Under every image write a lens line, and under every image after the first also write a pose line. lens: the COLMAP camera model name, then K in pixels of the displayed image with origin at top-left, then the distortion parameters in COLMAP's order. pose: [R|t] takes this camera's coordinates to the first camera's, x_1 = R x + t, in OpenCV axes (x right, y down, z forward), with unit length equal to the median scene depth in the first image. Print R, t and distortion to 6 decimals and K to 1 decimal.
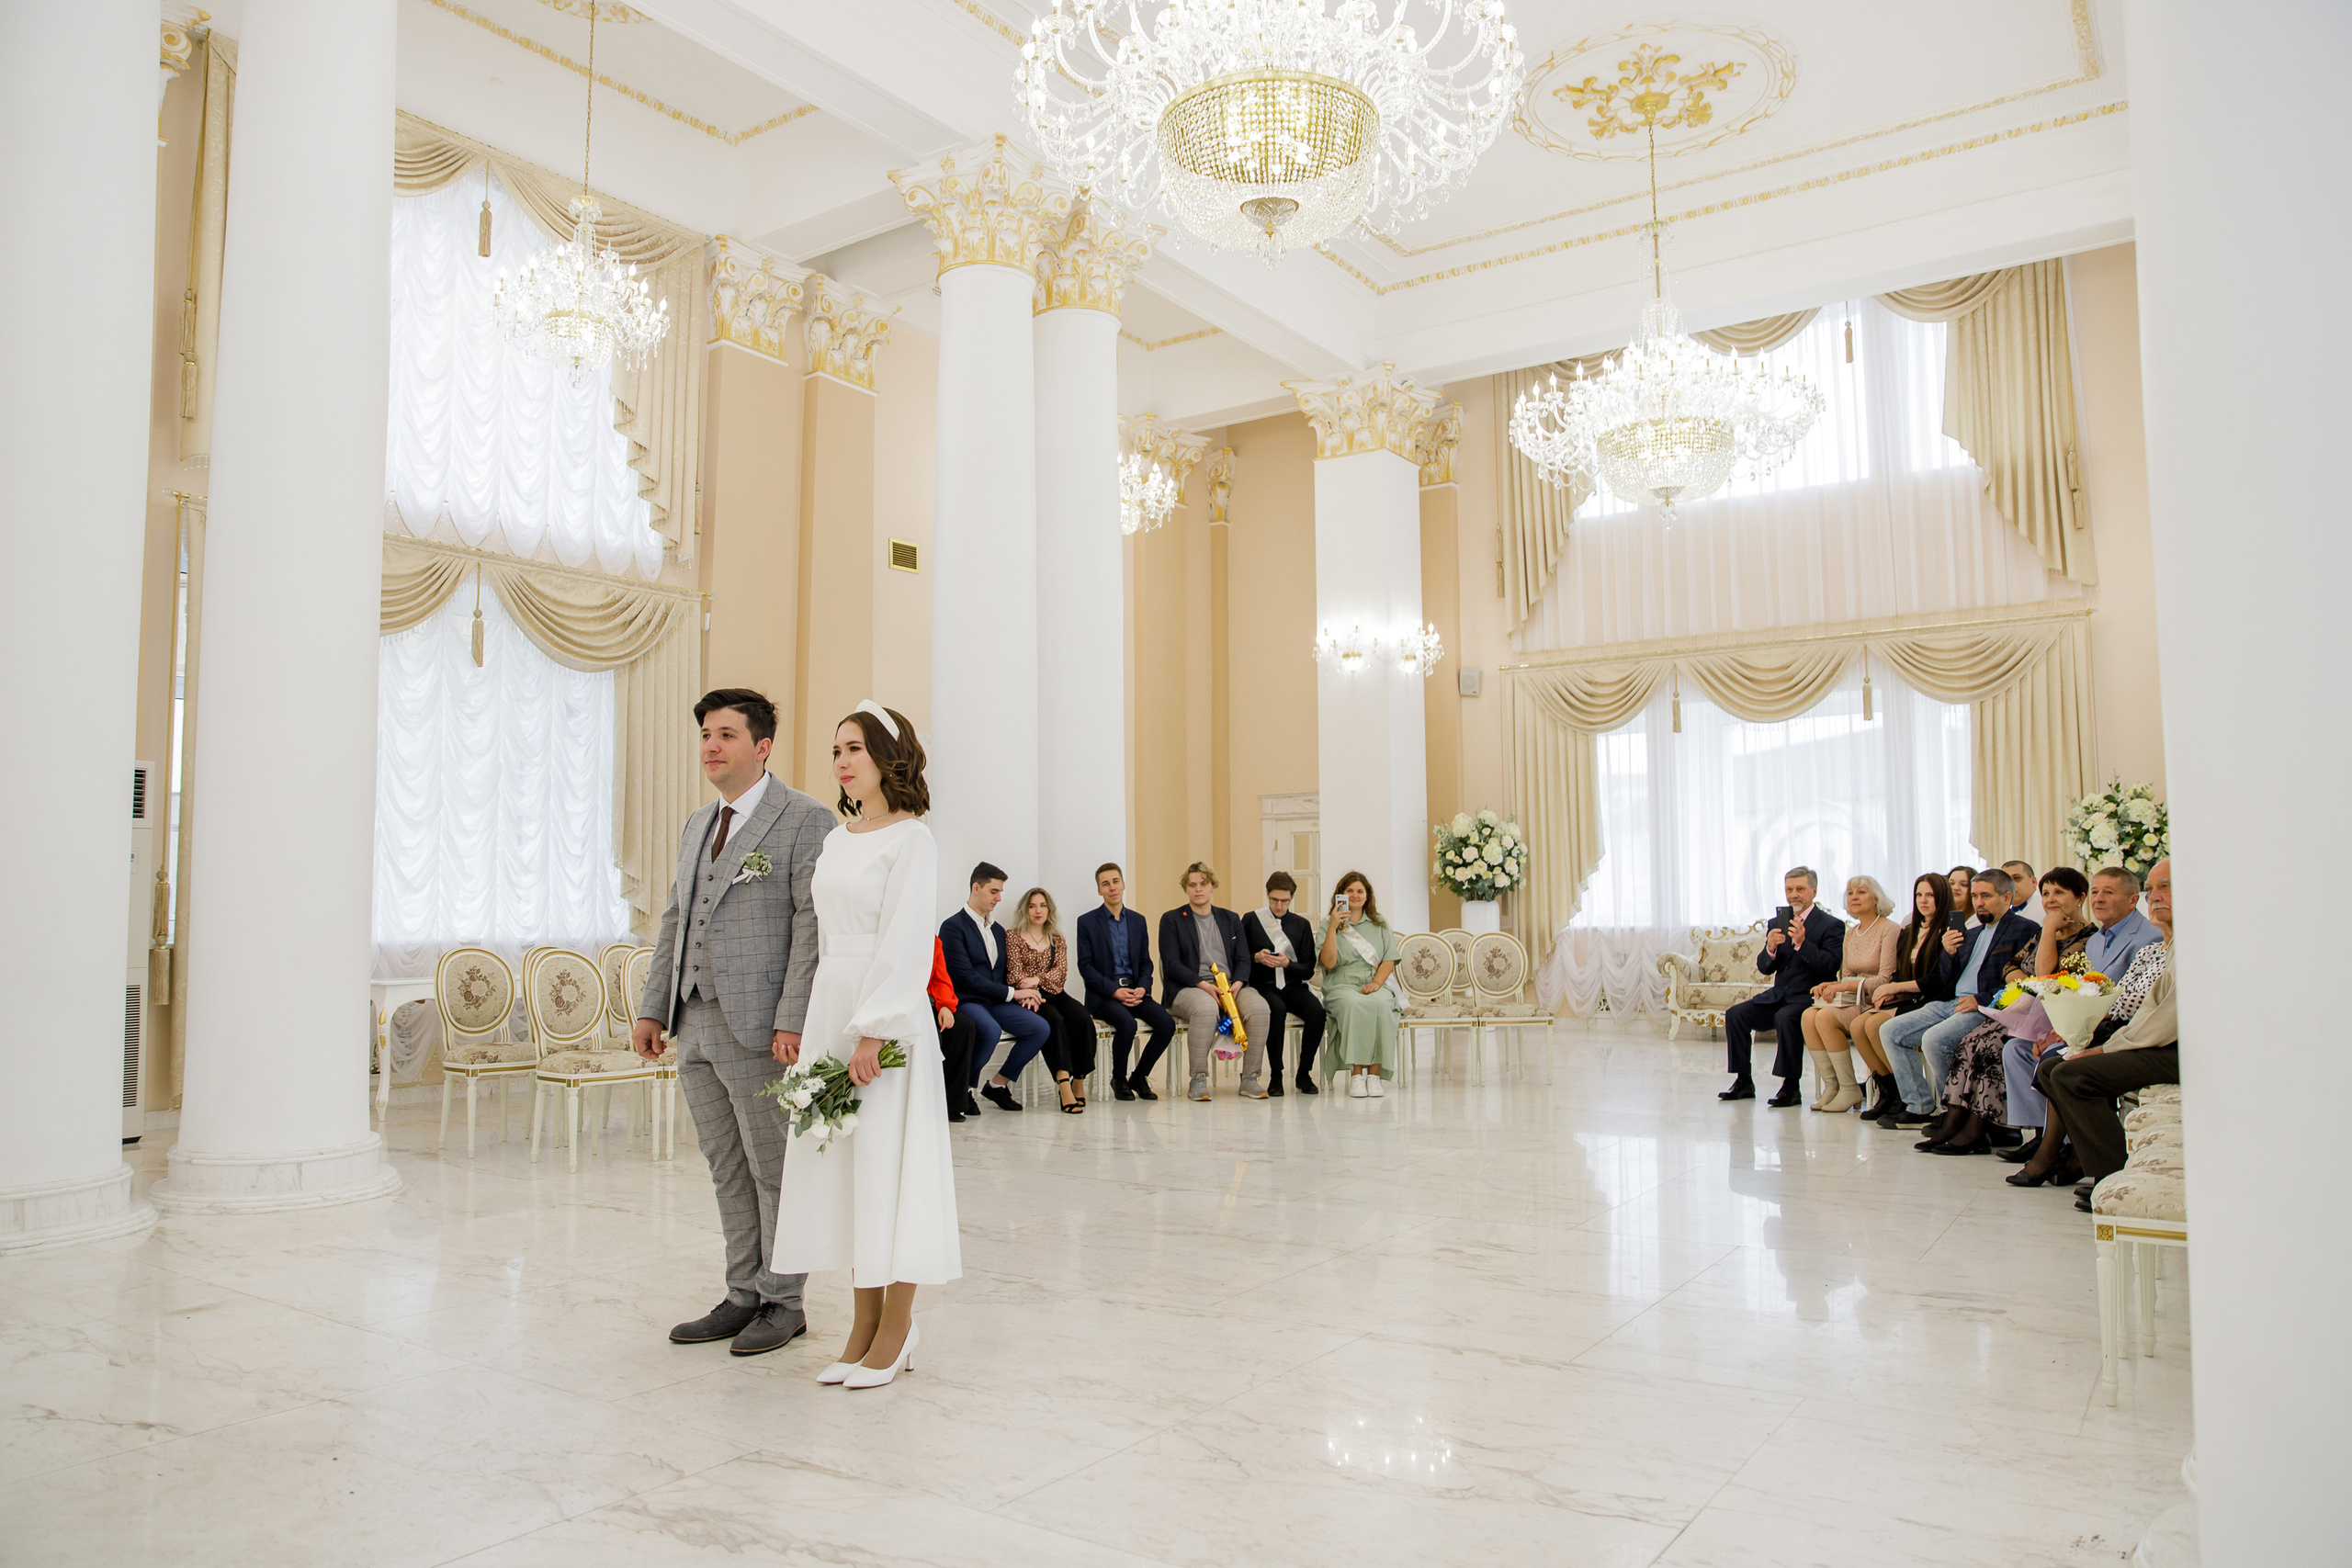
lens RADIAL K [[1559.6, 0, 1167.6], [0, 1559.6, 782.3], [0, 0, 1]] dist [-0.115143, 0.079968]
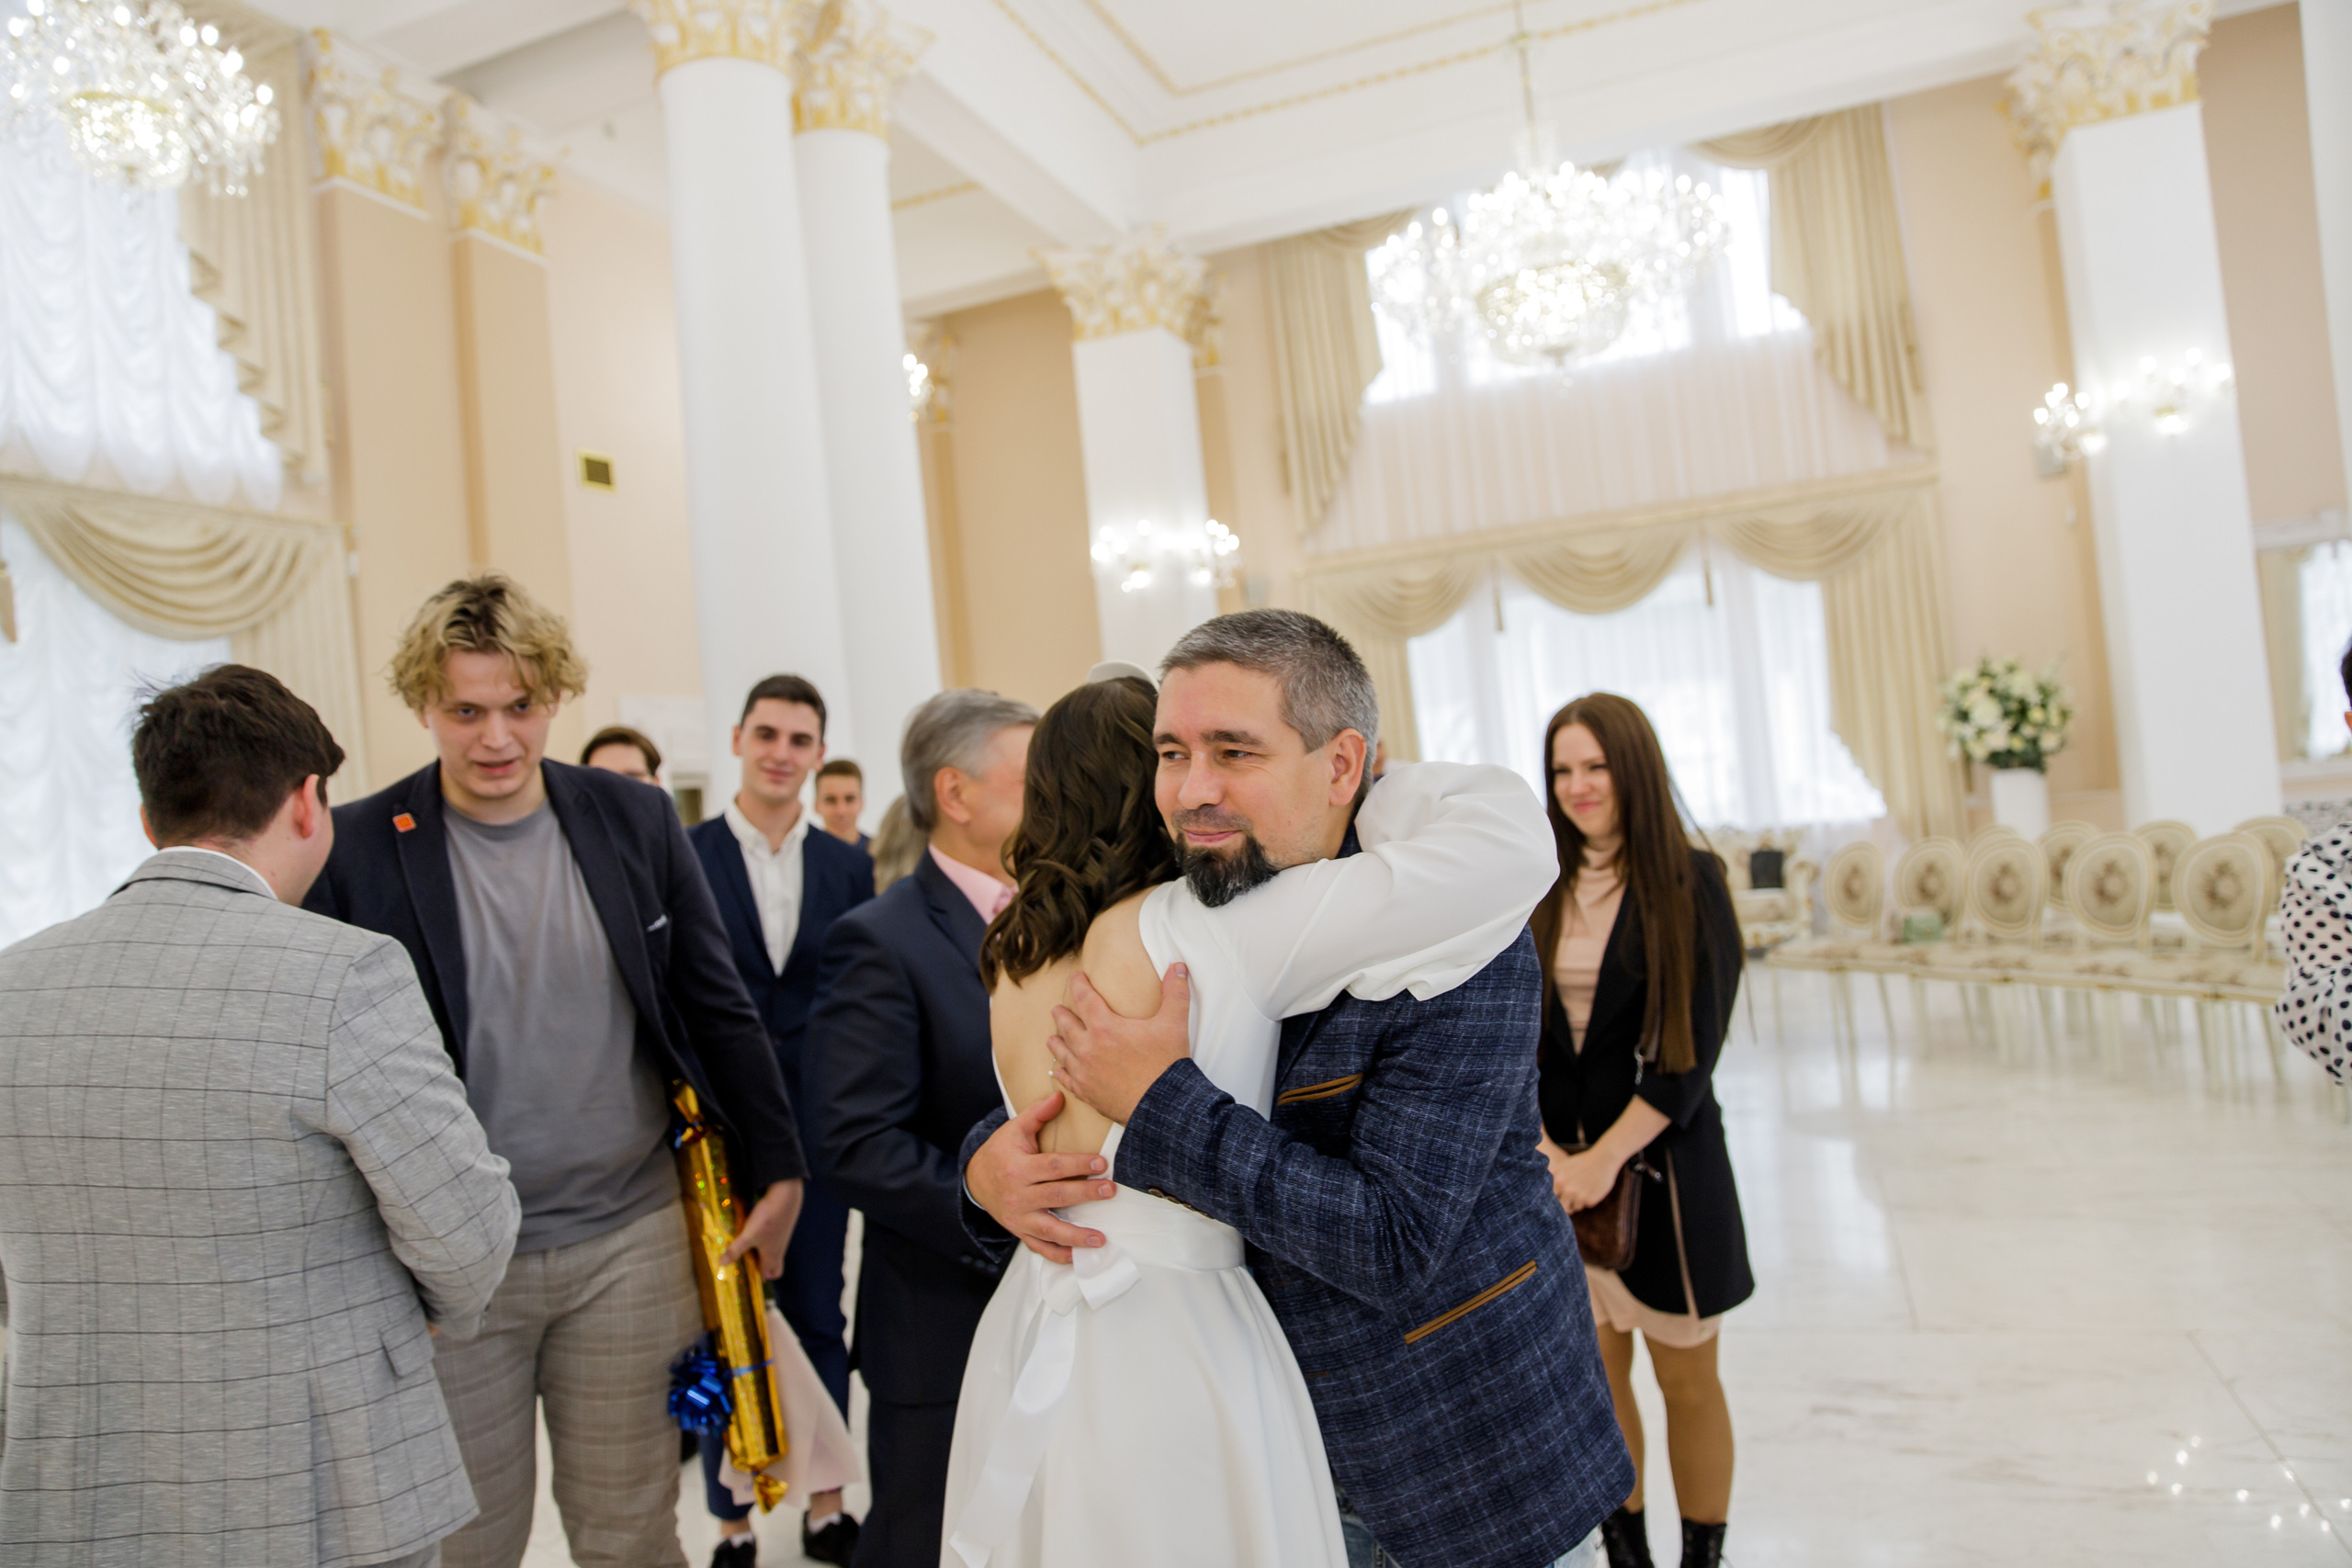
lens RADIAL K [[1559.6, 0, 1167.6], [0, 1559.6, 782.3], [0, 0, 1]] dist [-0.115143, 0.079968]
pose [[0.966709, -0.085558, 0.241151, -0.099079], [0.074793, 0.995765, 0.053465, -0.010296], [-0.244704, -0.033649, 0.969014, 0.189495]]
